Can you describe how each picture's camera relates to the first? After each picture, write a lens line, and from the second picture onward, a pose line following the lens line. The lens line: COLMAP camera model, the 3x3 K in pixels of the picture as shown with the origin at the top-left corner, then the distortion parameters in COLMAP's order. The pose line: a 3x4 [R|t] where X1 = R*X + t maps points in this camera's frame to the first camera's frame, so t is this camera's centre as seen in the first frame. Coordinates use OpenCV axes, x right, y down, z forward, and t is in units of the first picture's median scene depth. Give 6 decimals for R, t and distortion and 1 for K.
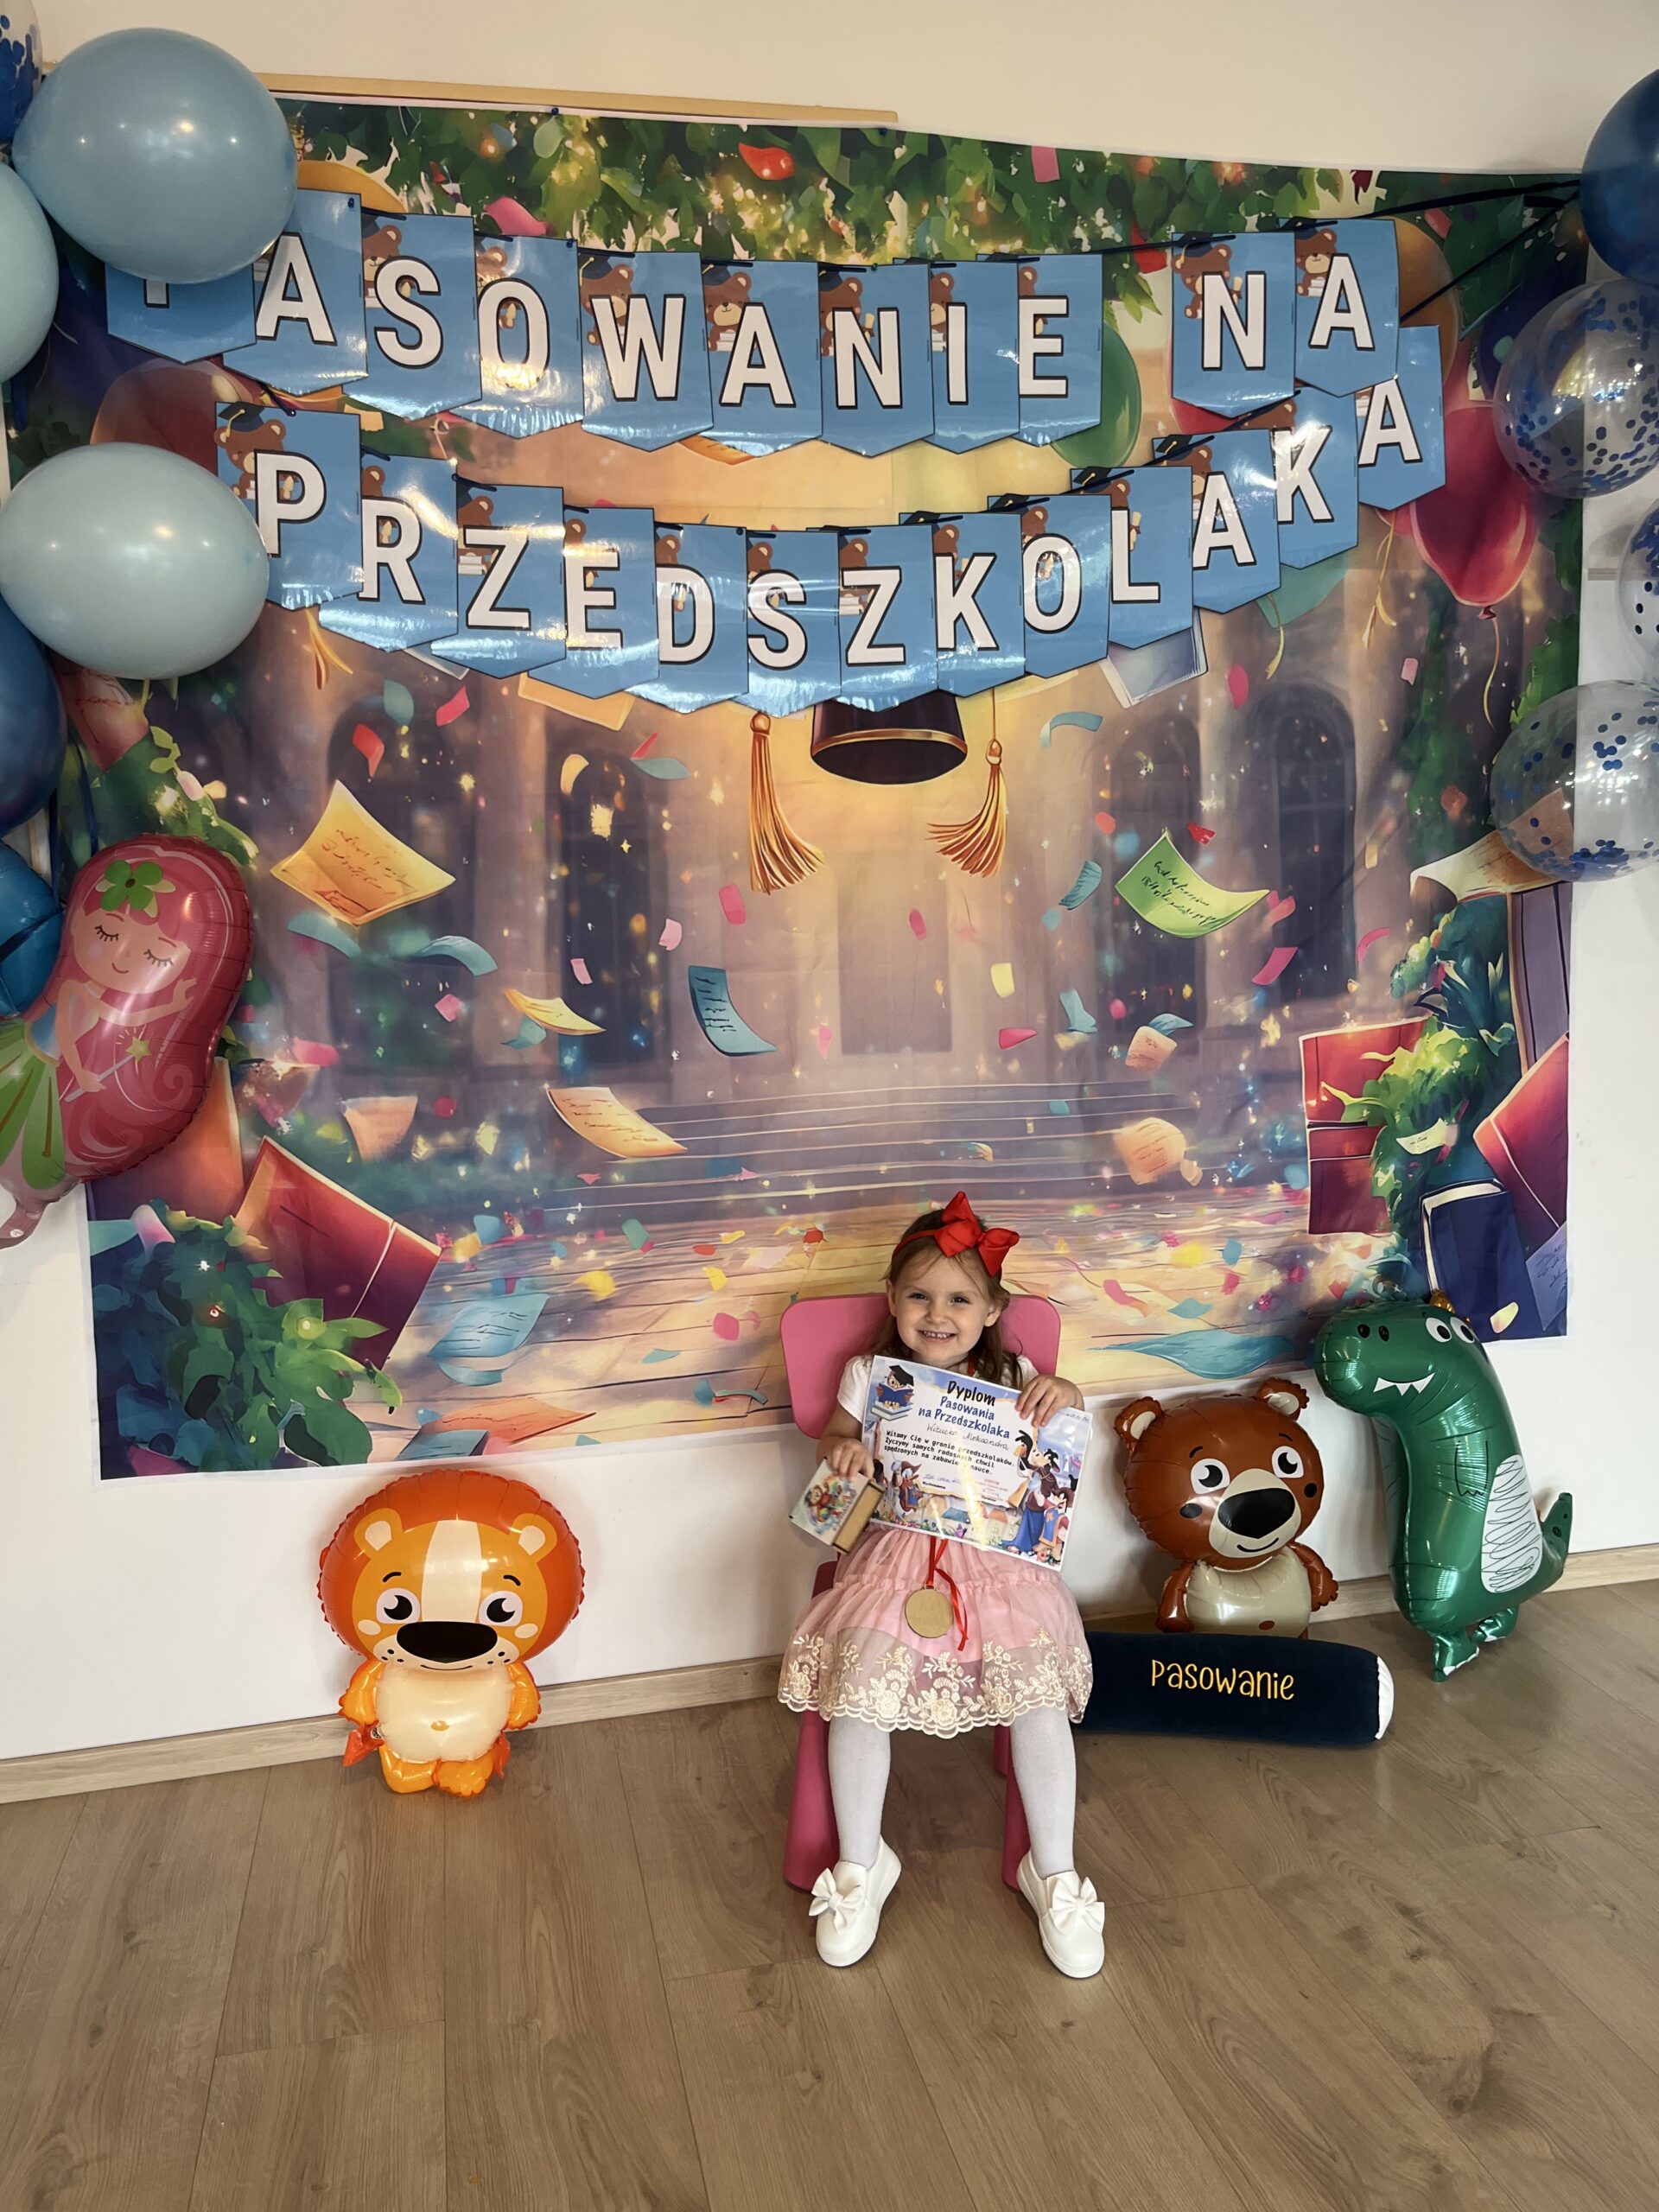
lens RADIAL K [[1661.0, 0, 805.4], [0, 1661.0, 1116.9], [0, 0, 1]] dist [0.053900, -0.080434]
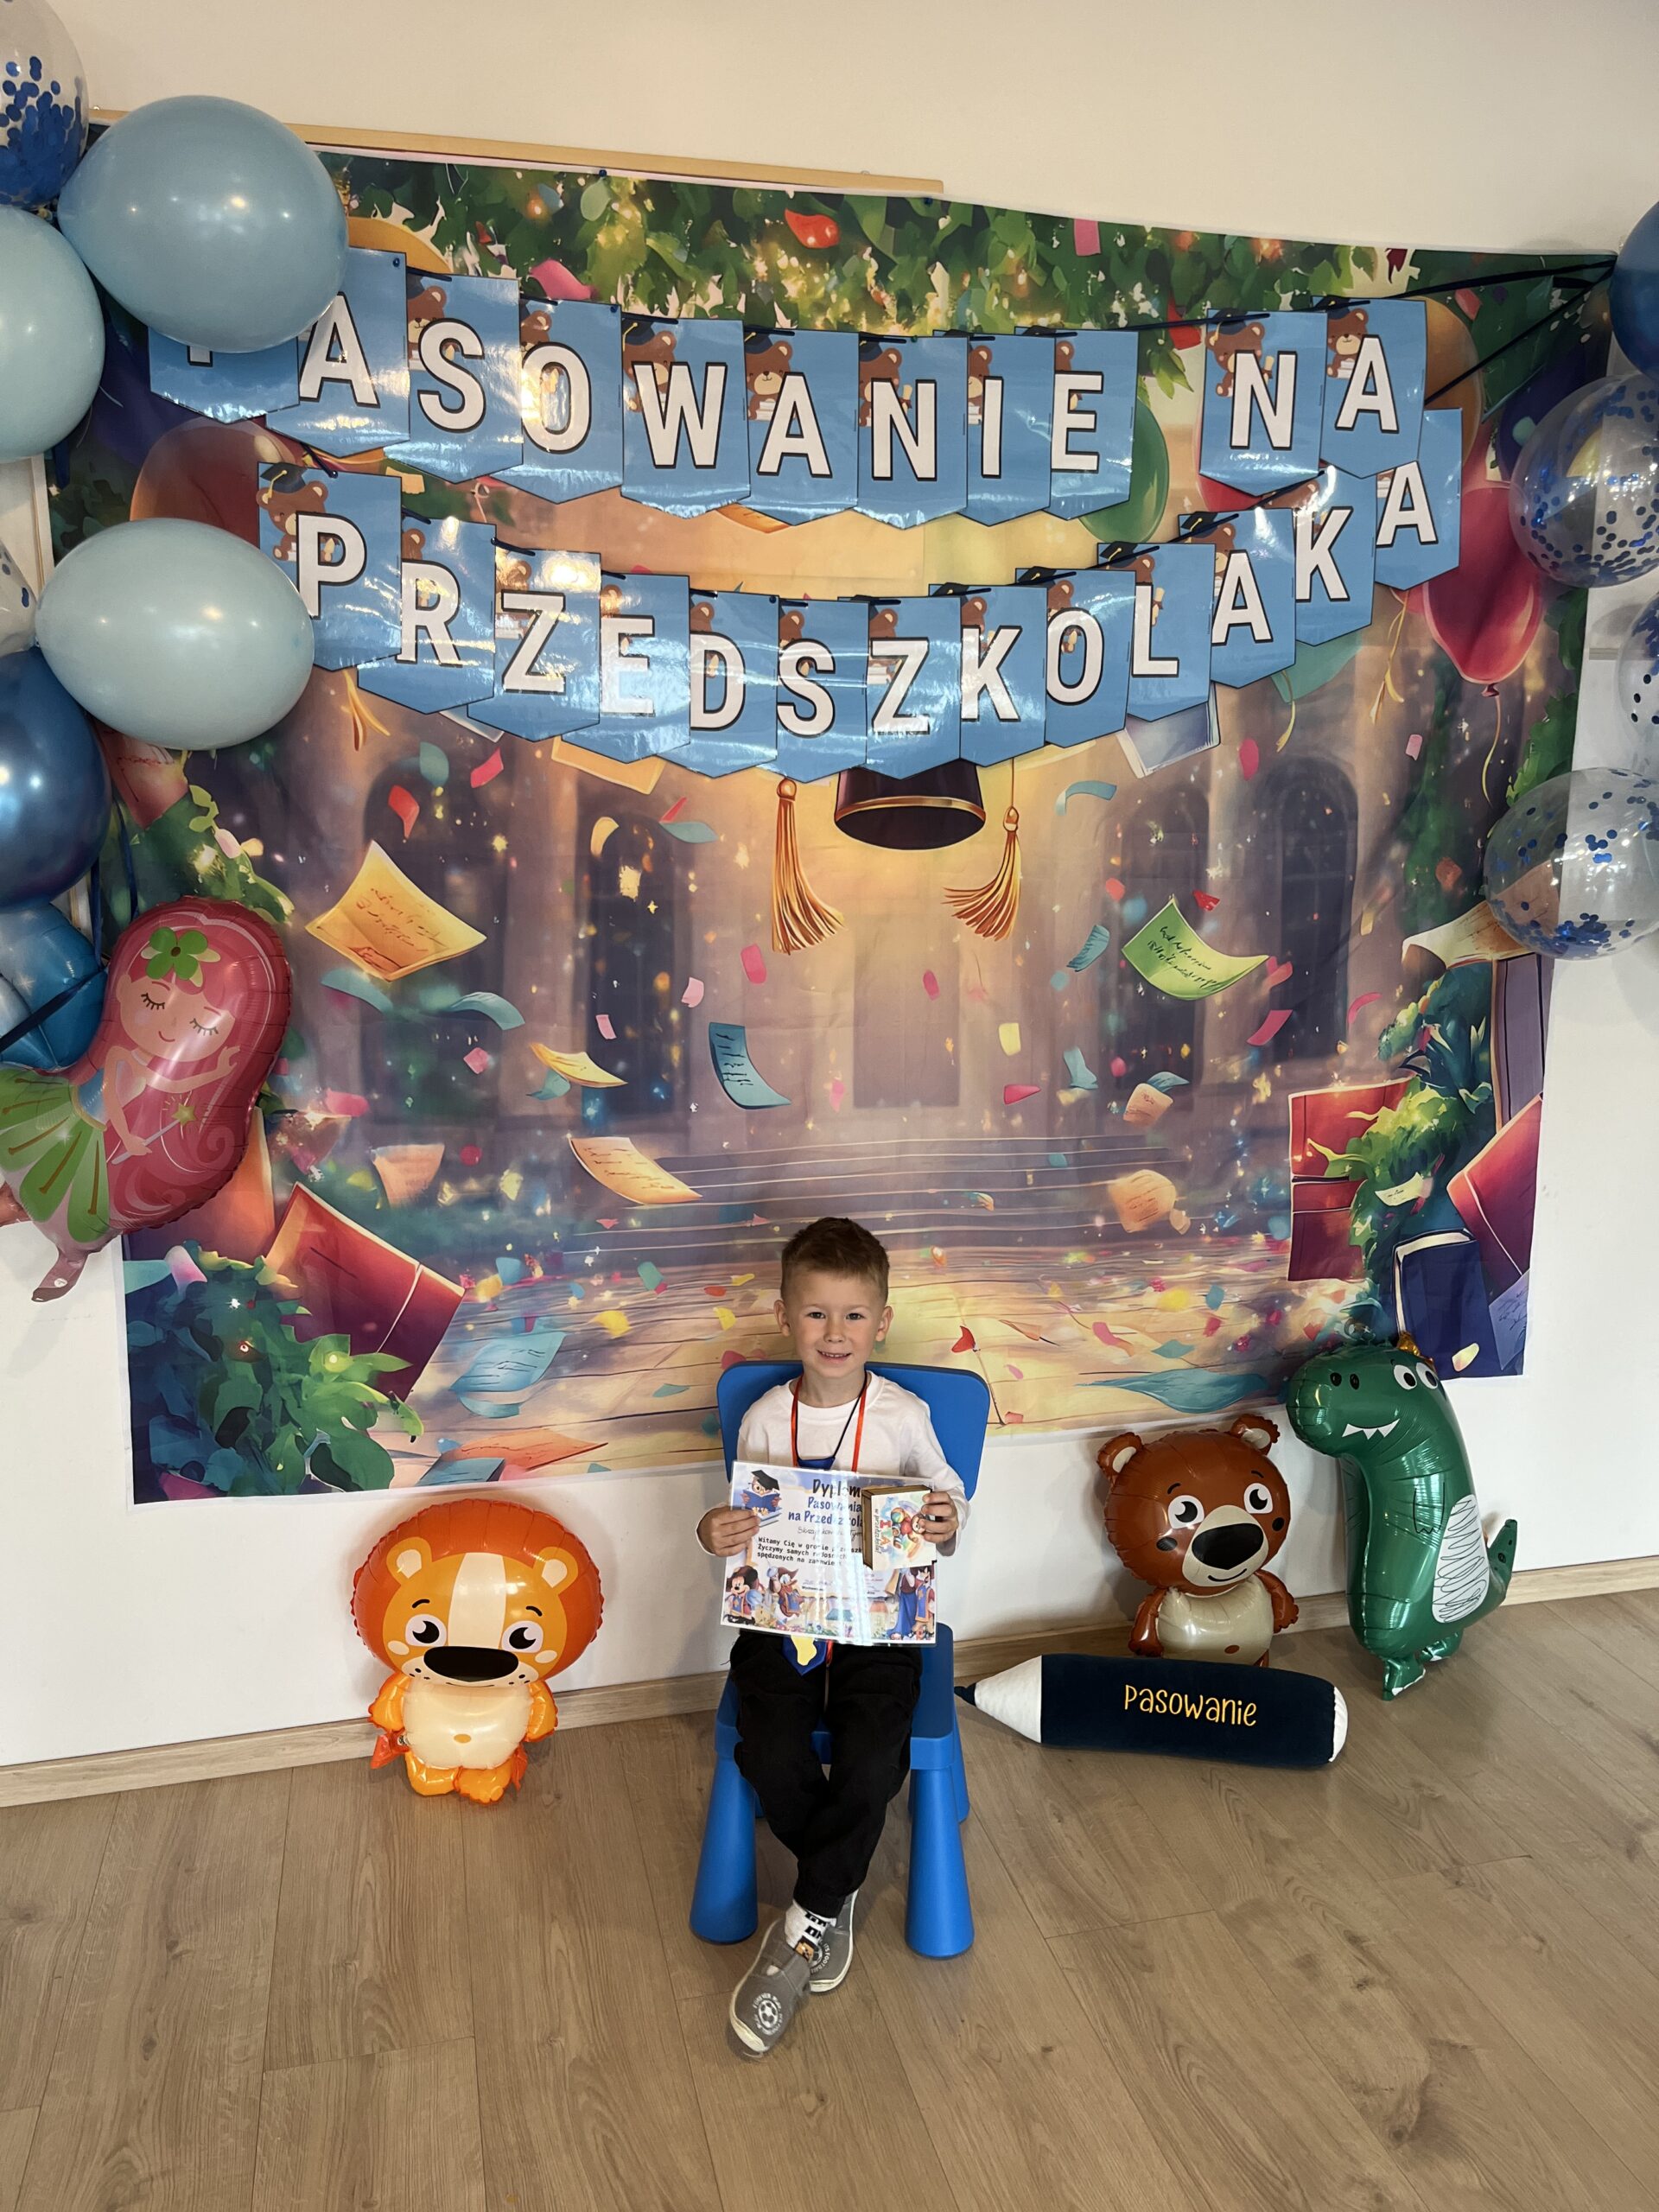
lens RADIAL K [[1661.0, 0, 814.1], [0, 1661.0, 1124.5], [0, 0, 1]] dist [0.053900, -0.080434]
pose [[0.999021, 0.028707, 0.033668, -0.038209], [-0.031063, 0.996944, 0.071674, -0.103490], [-0.031507, -0.072649, 0.996860, -0.034223]]
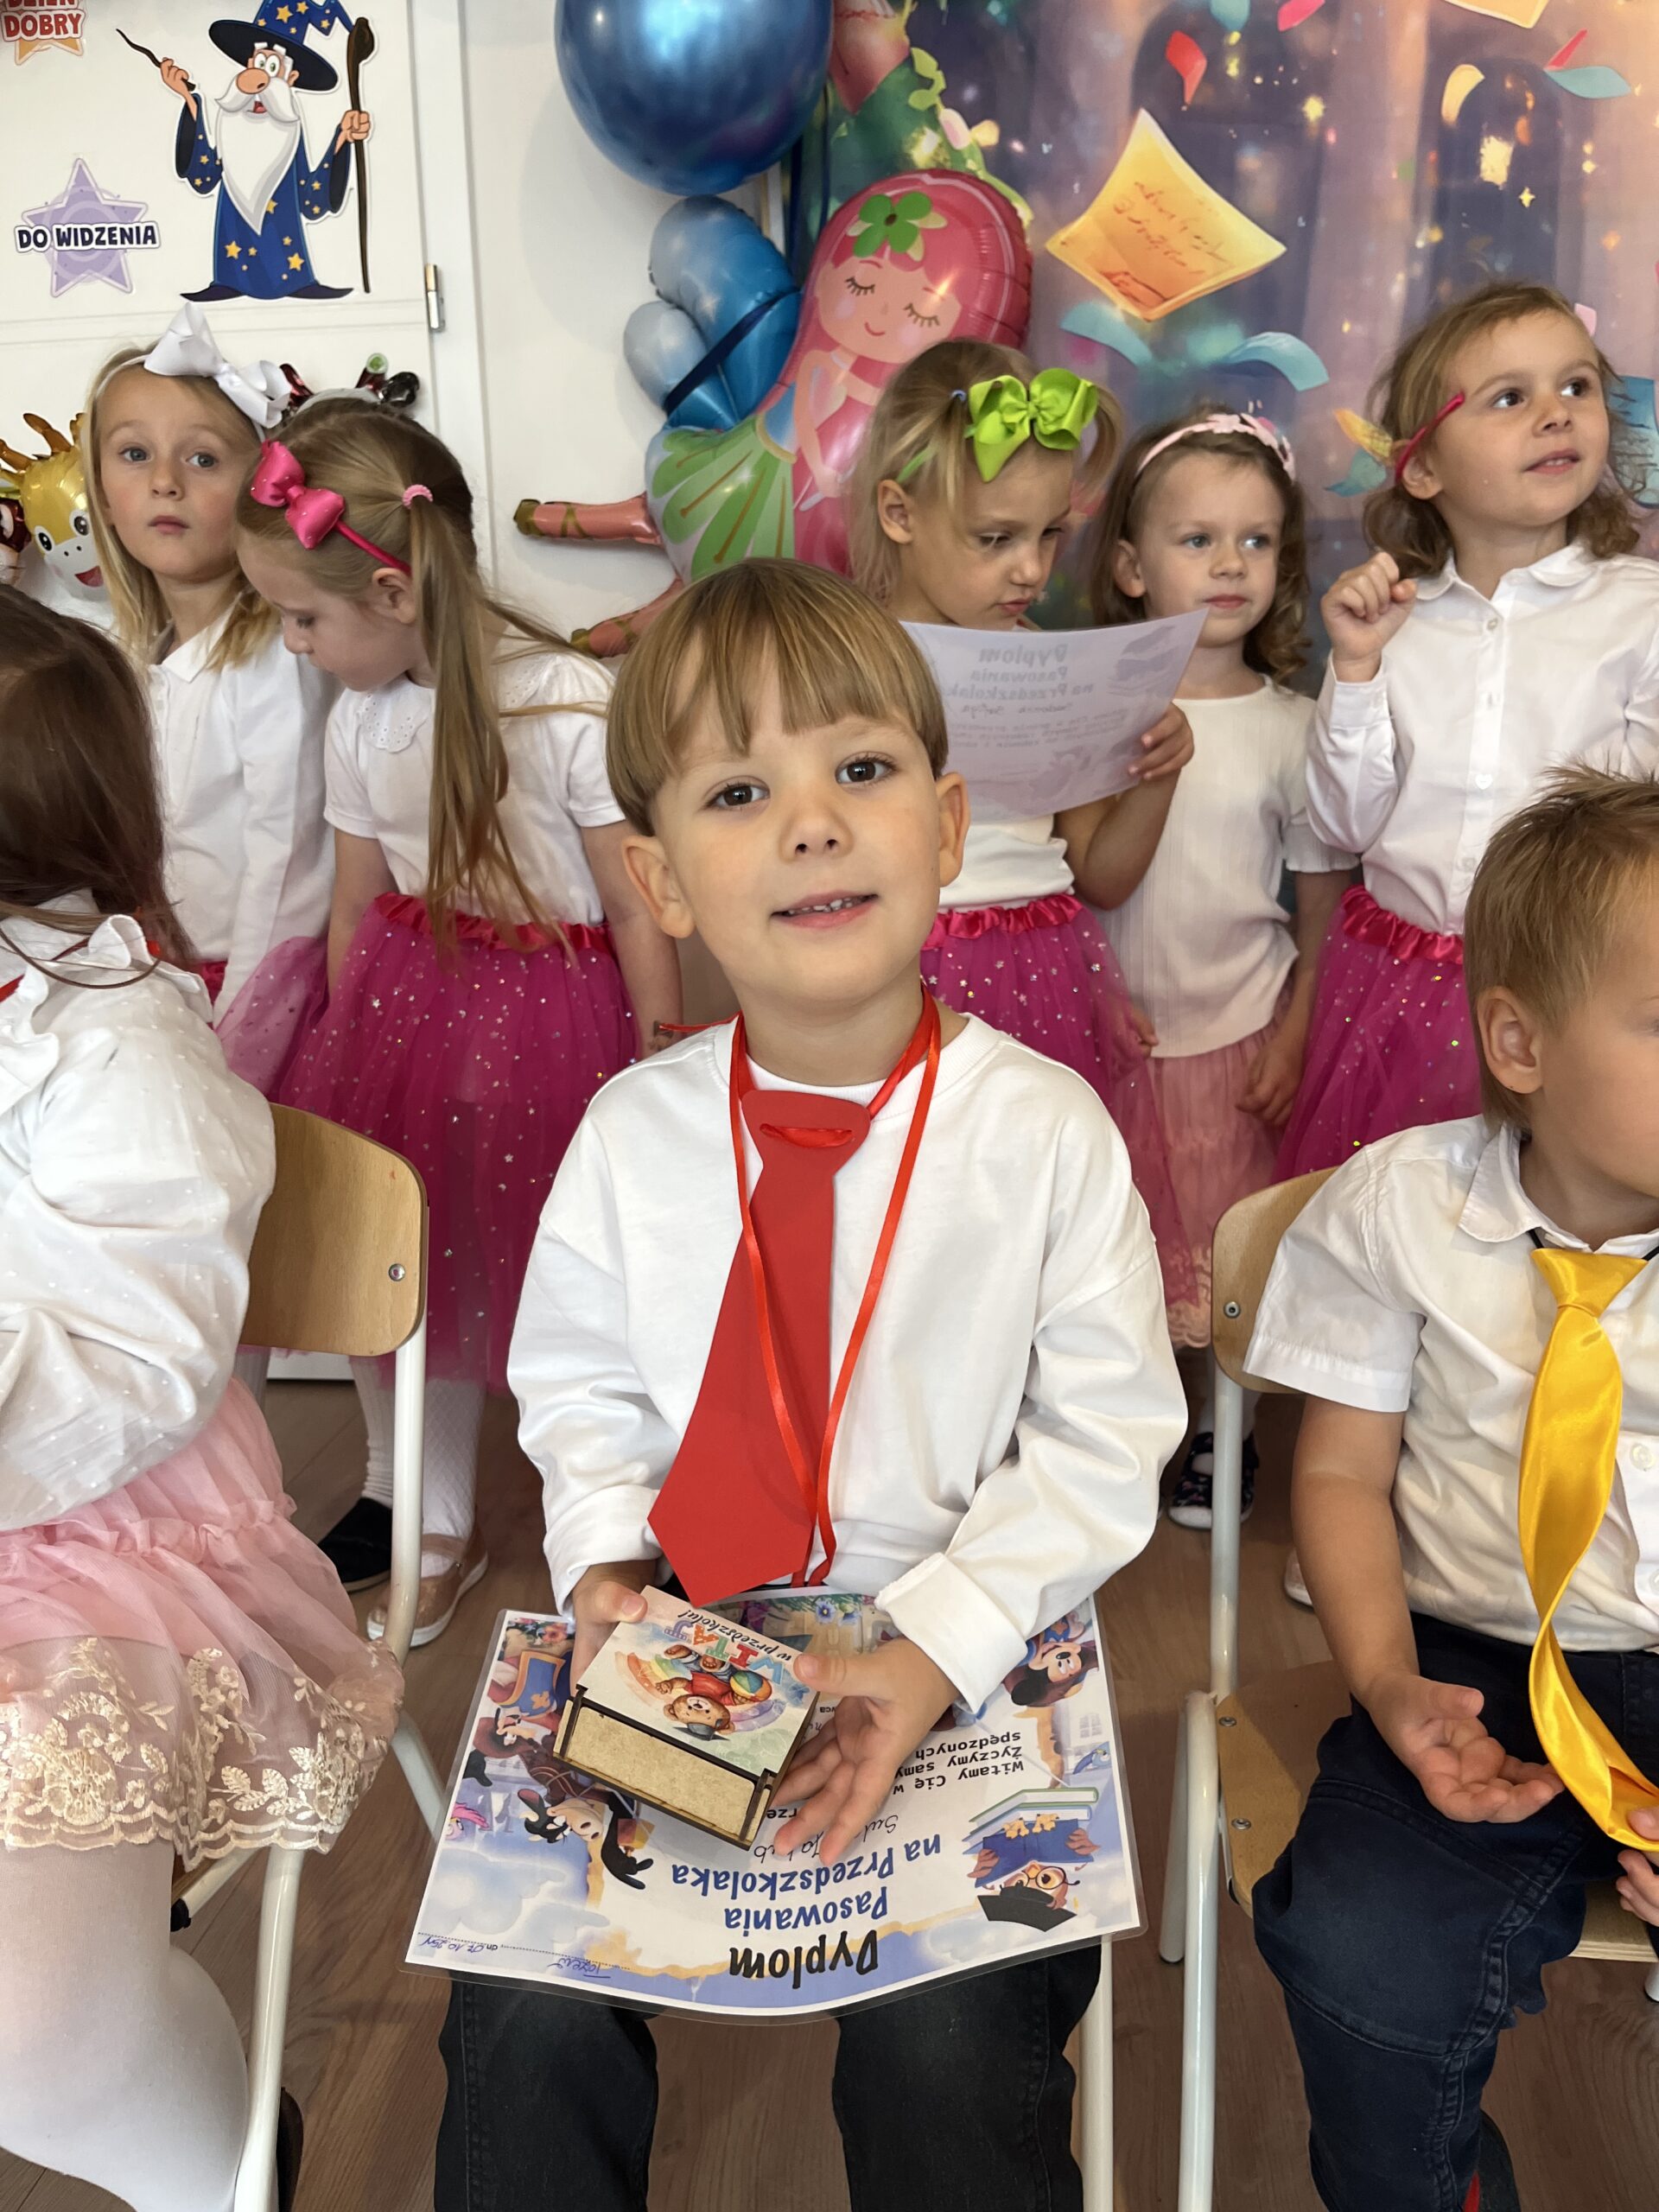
lens RADIAL K [[1661.0, 0, 816.1], [0, 1661.0, 1123.8], [0, 0, 1]] dist [0.053900, -0.080434]
pose [[0.950656, 0.076518, -0.300664, -0.148687], [-0.050217, 0.994280, 0.094261, 0.176080], [0.306157, -0.074511, 0.949061, 0.194010]]
